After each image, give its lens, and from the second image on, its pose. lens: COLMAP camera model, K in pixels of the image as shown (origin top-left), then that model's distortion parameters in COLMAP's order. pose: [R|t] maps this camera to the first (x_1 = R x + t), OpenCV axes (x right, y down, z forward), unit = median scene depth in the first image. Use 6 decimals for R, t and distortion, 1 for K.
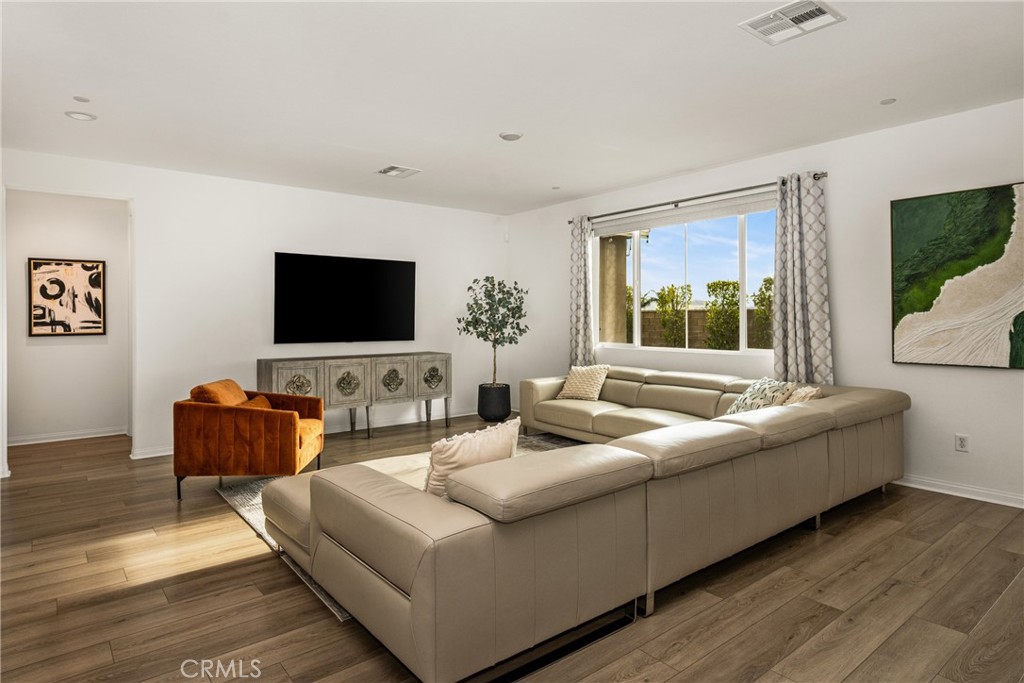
lens RADIAL K [[579.6, 0, 511.0], [0, 579.6, 322.2], [0, 0, 1]] dist [0.004681, -0.000064]
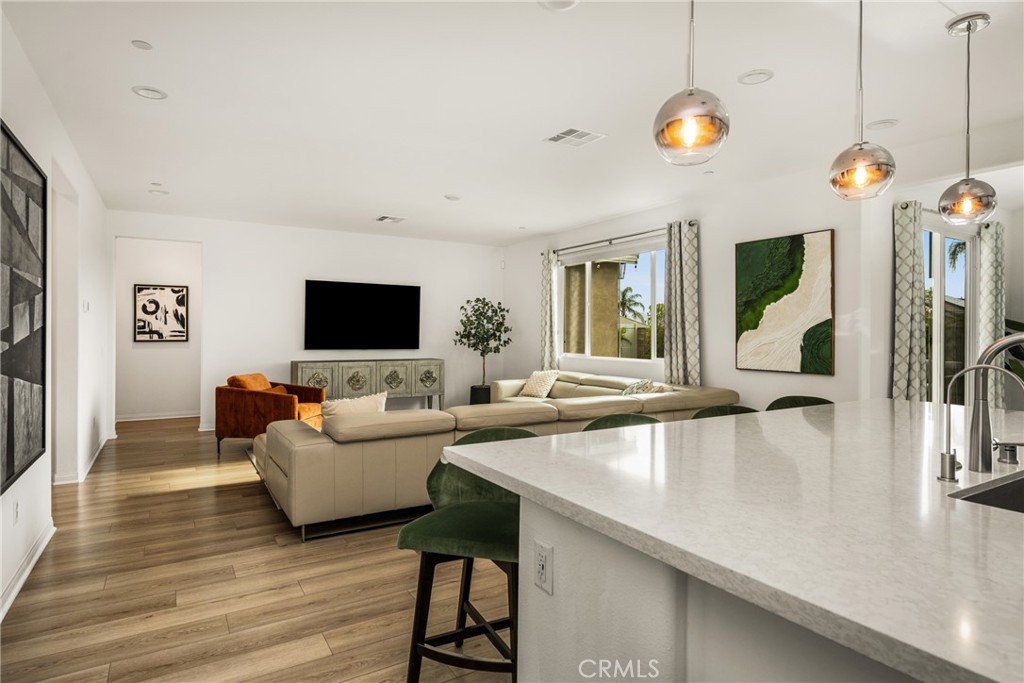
lens RADIAL K [[548.5, 0, 511.4], [0, 548.5, 337.0], [0, 0, 1]] dist [0.005025, 0.000596]
pose [[0.993388, 0.011224, -0.114258, 0.205068], [-0.011133, 0.999937, 0.001432, 0.001872], [0.114267, -0.000151, 0.993450, -0.187407]]
